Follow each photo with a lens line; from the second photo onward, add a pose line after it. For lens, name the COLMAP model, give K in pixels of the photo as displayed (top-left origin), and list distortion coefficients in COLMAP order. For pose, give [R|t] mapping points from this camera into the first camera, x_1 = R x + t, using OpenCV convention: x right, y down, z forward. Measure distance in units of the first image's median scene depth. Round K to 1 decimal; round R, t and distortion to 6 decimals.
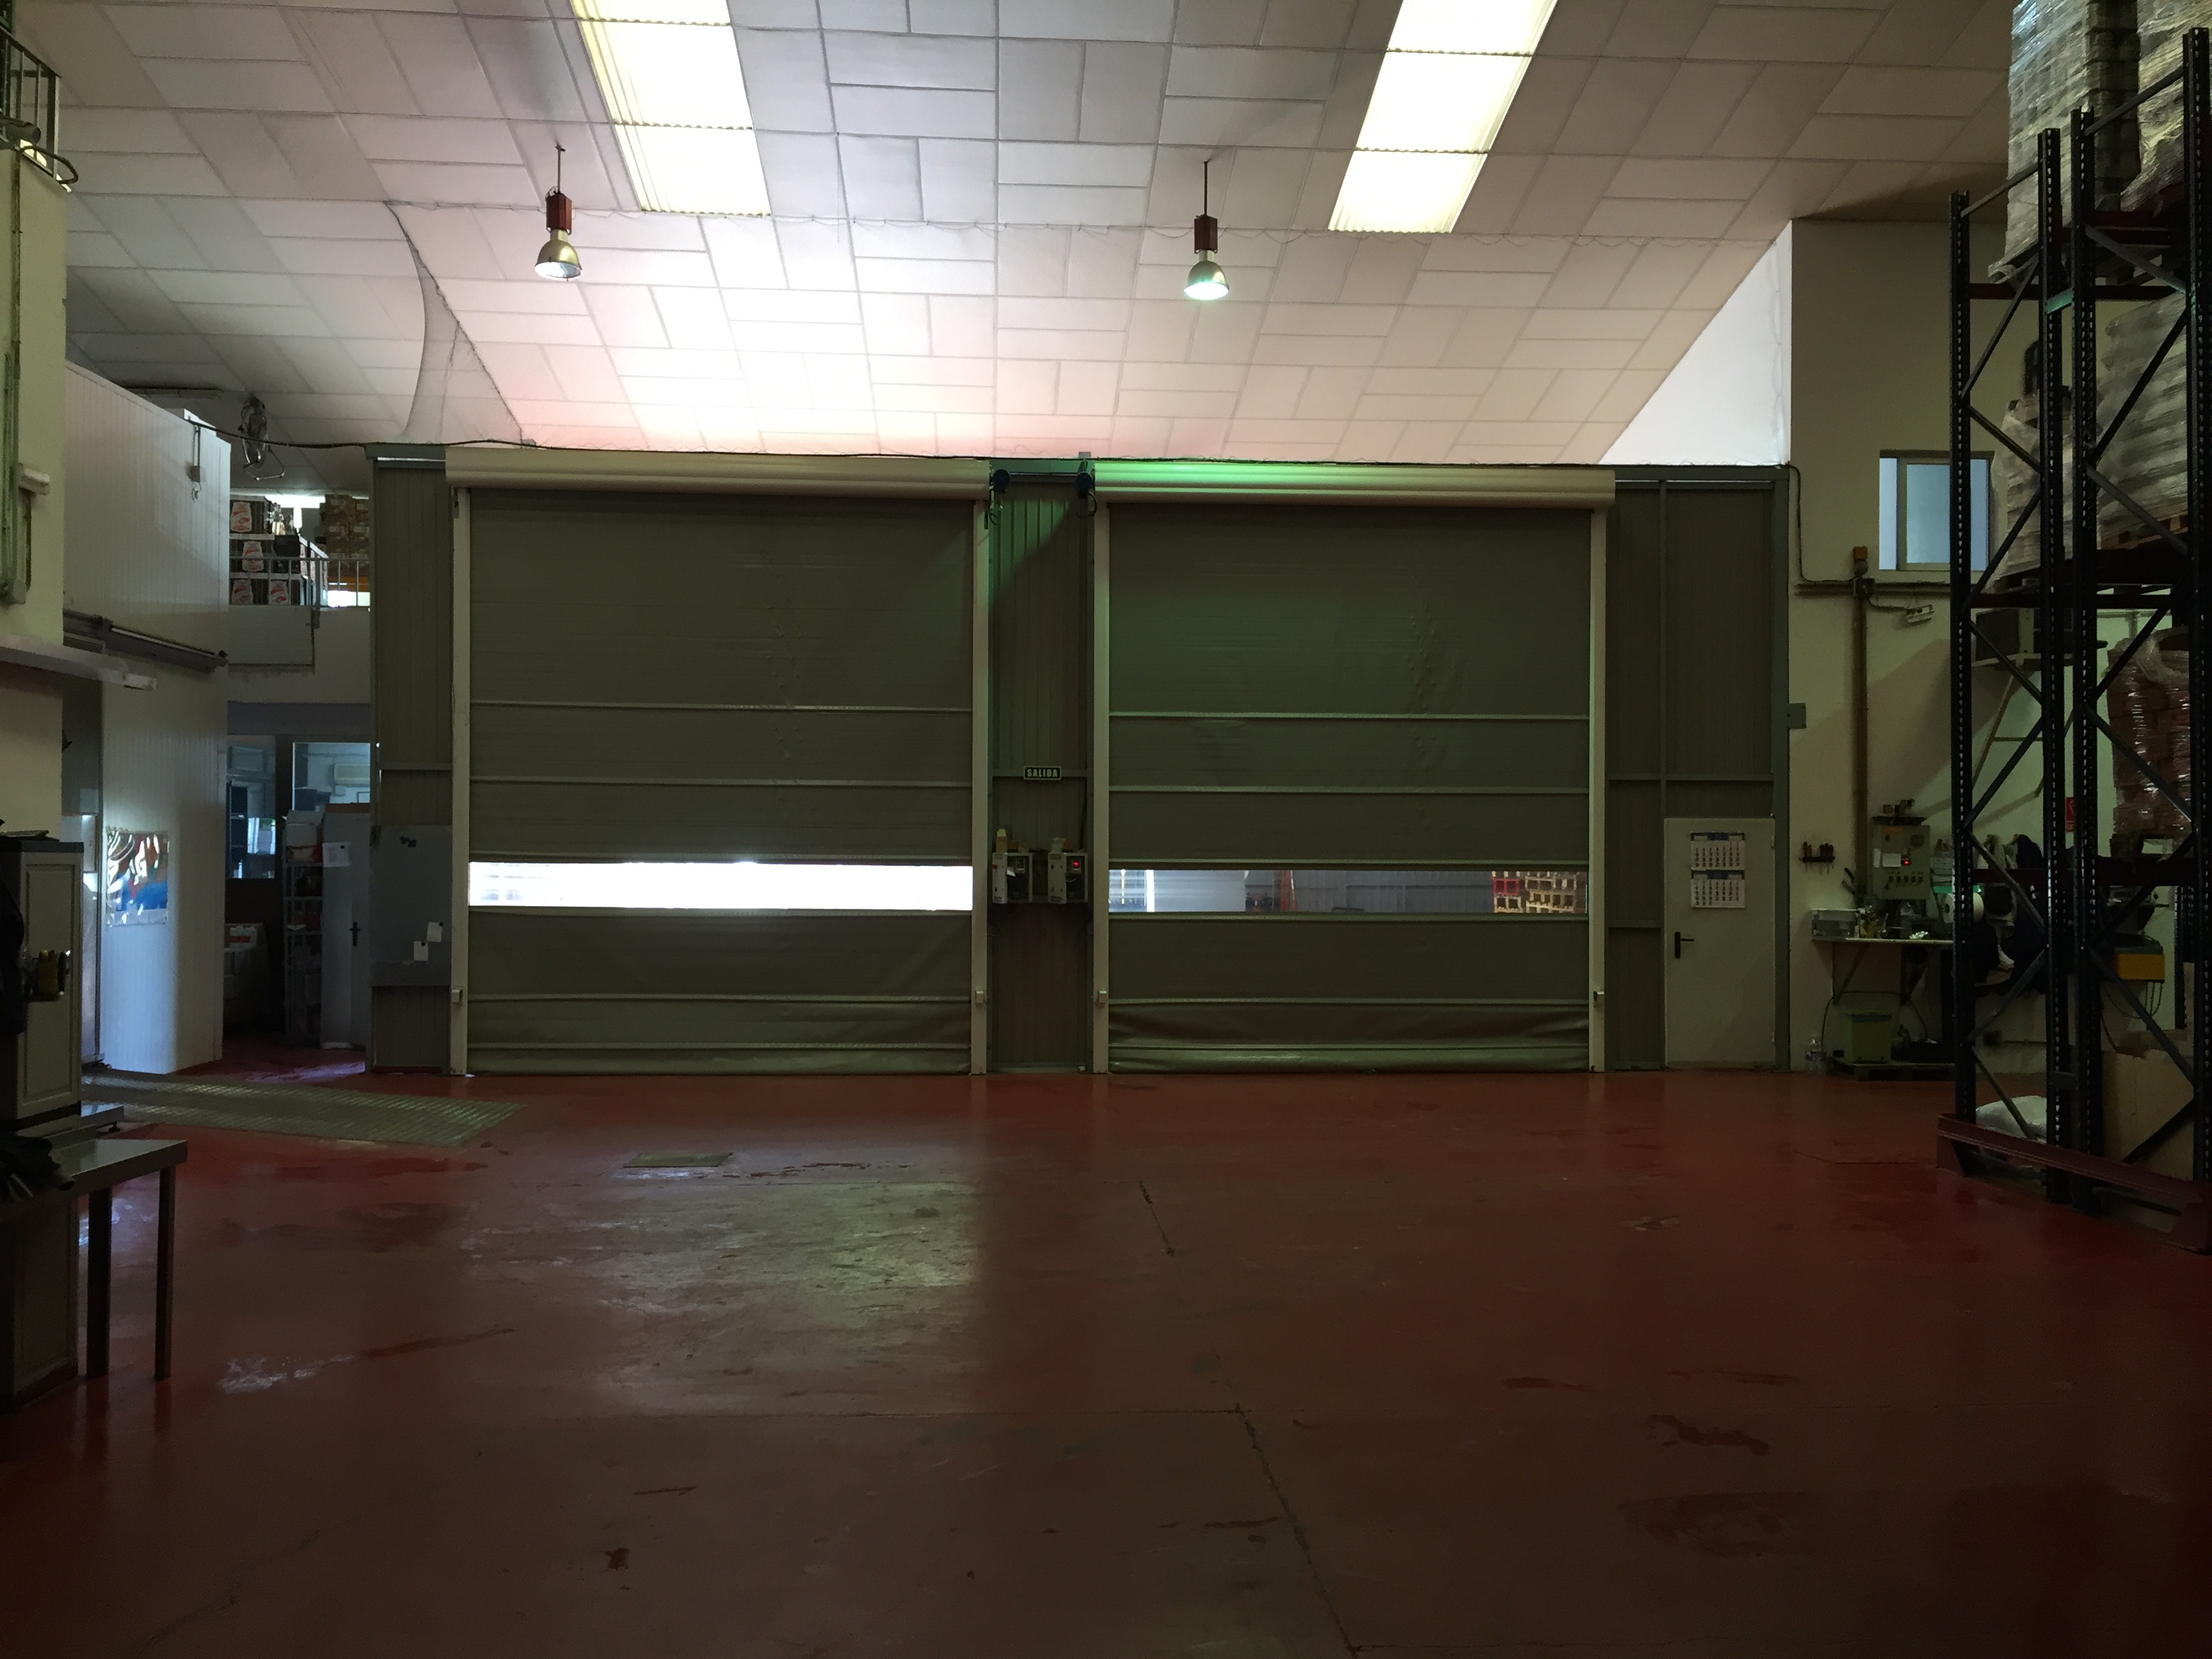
lens RADIAL K [[1939.5, 0, 1106.0], [0, 1939.5, 829.5], [0, 0, 1]] dist [0.087216, -0.107608]
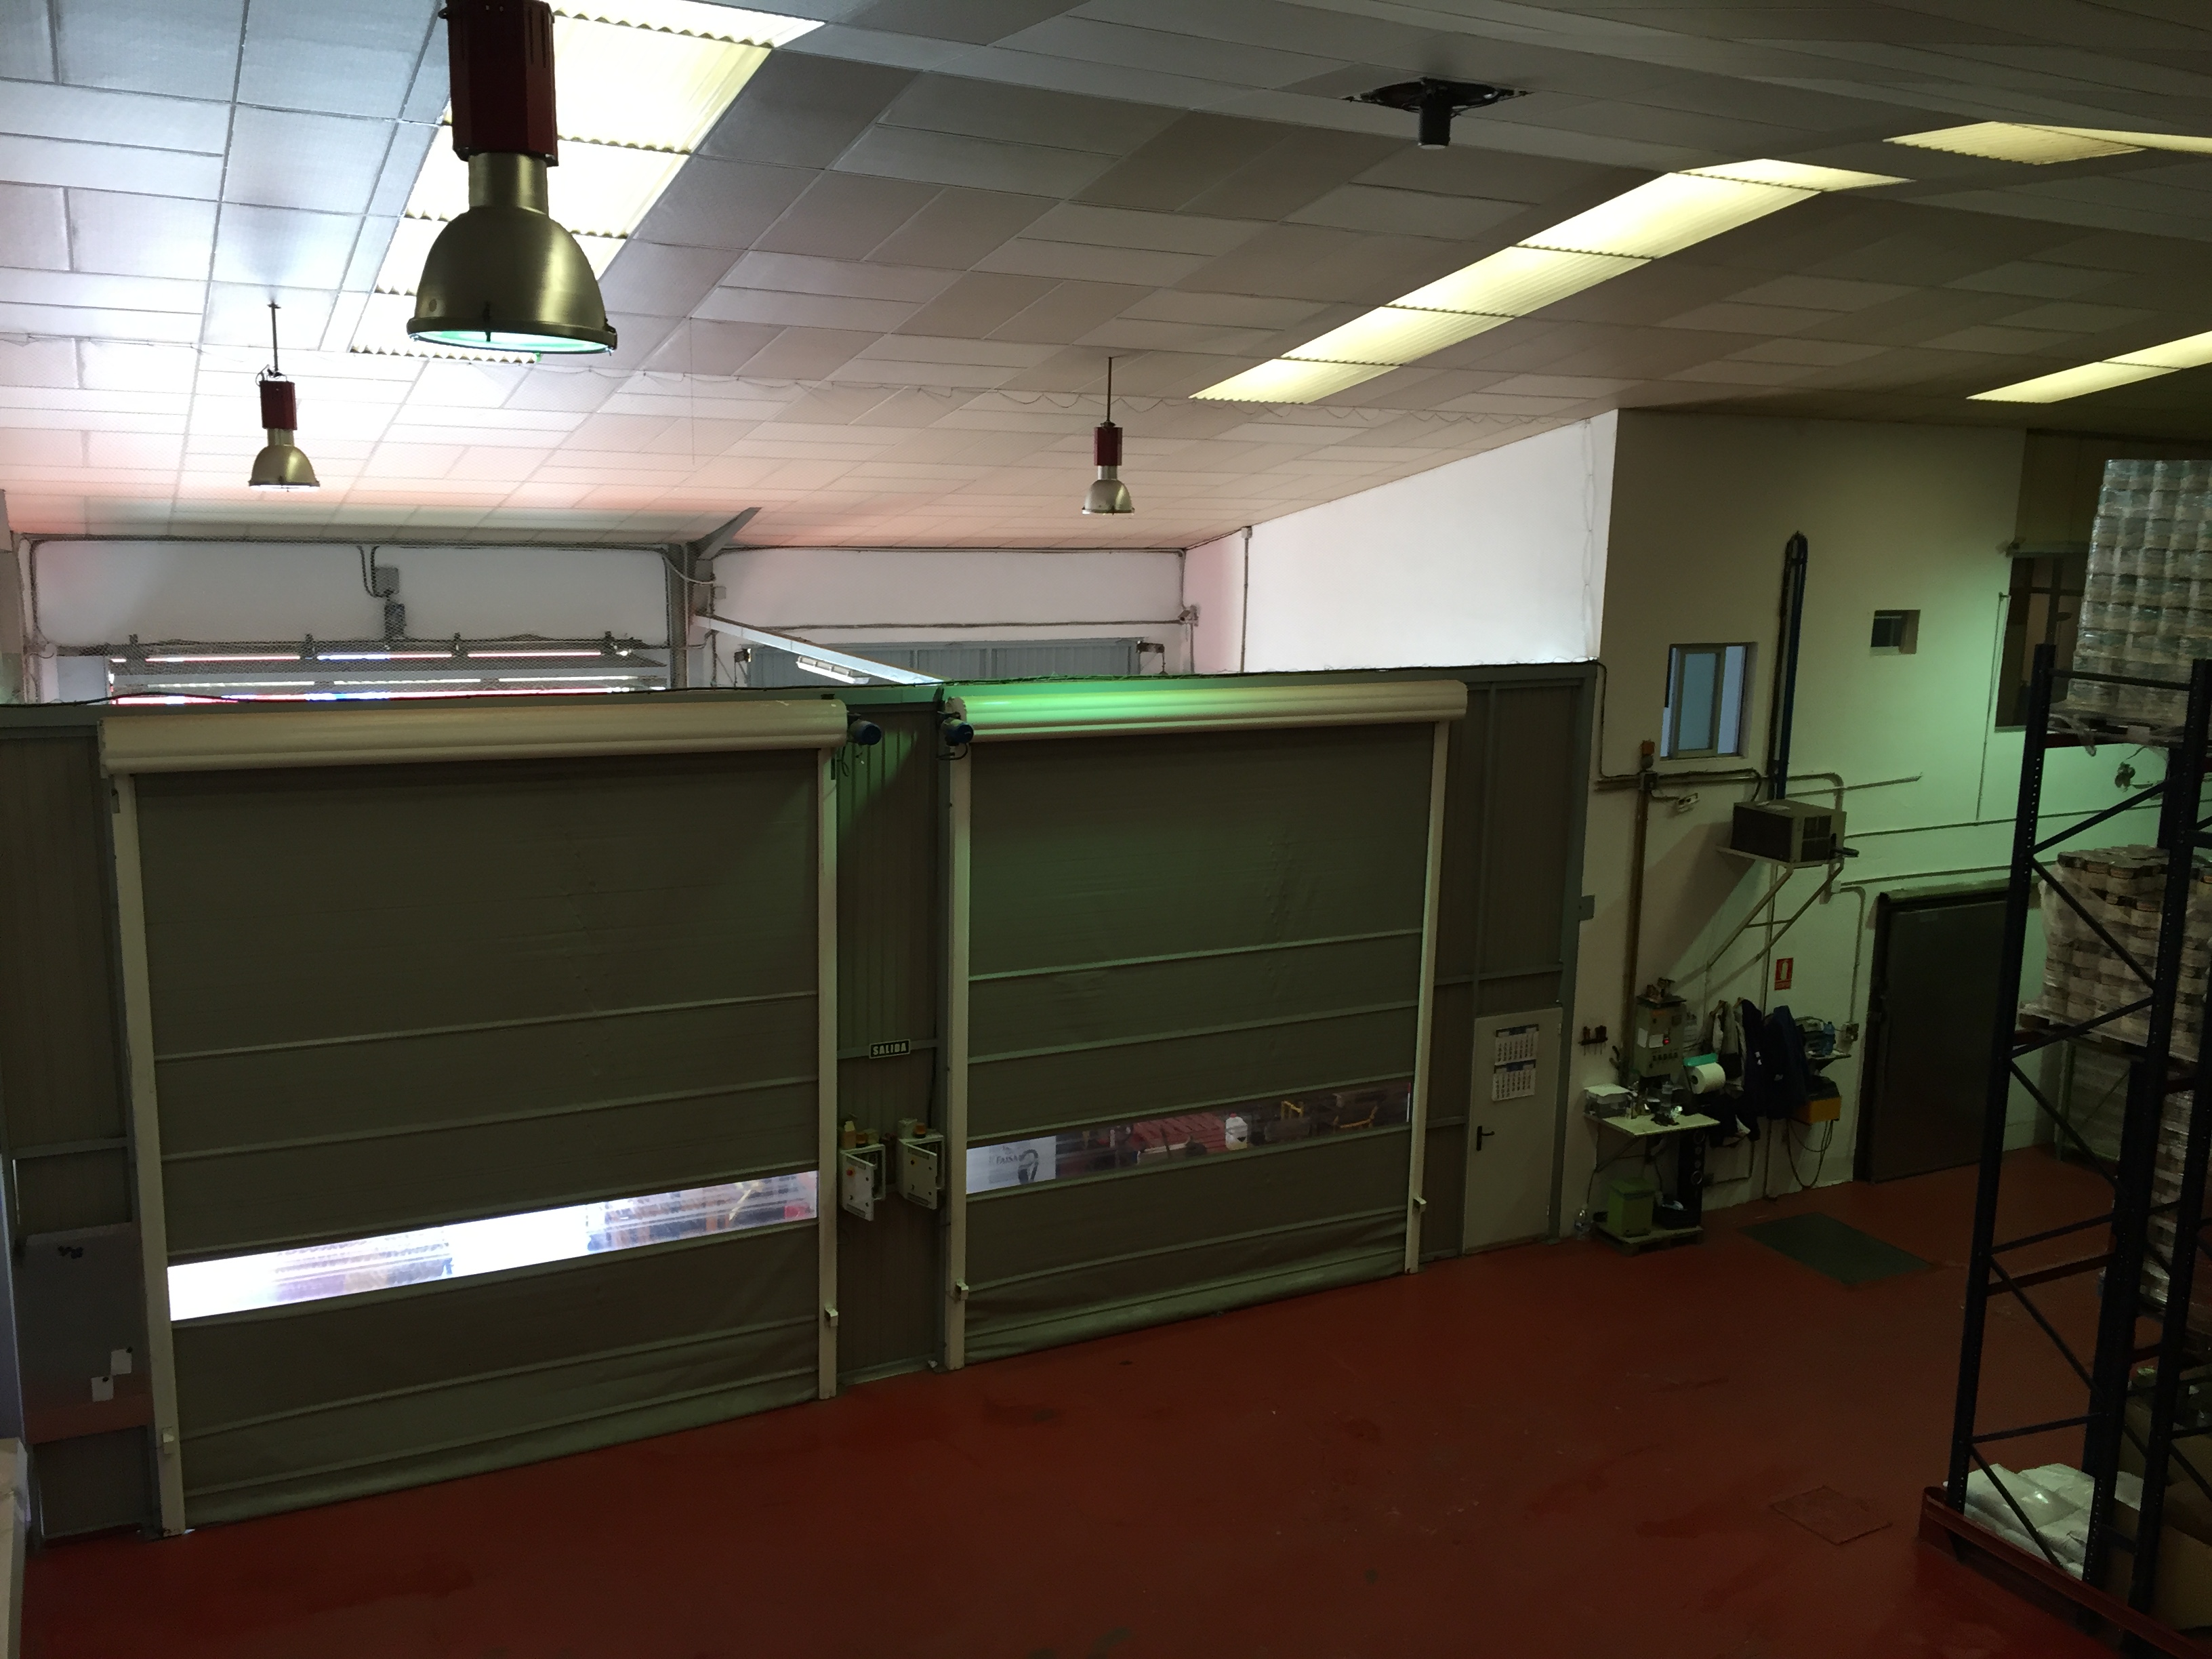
lens RADIAL K [[1939.5, 0, 1106.0], [0, 1939.5, 829.5], [0, 0, 1]] dist [0.087216, -0.107608]
pose [[0.906949, -0.060989, 0.416803, -0.296997], [-0.026796, 0.979106, 0.201576, -0.298280], [-0.420388, -0.193988, 0.886365, 0.215909]]
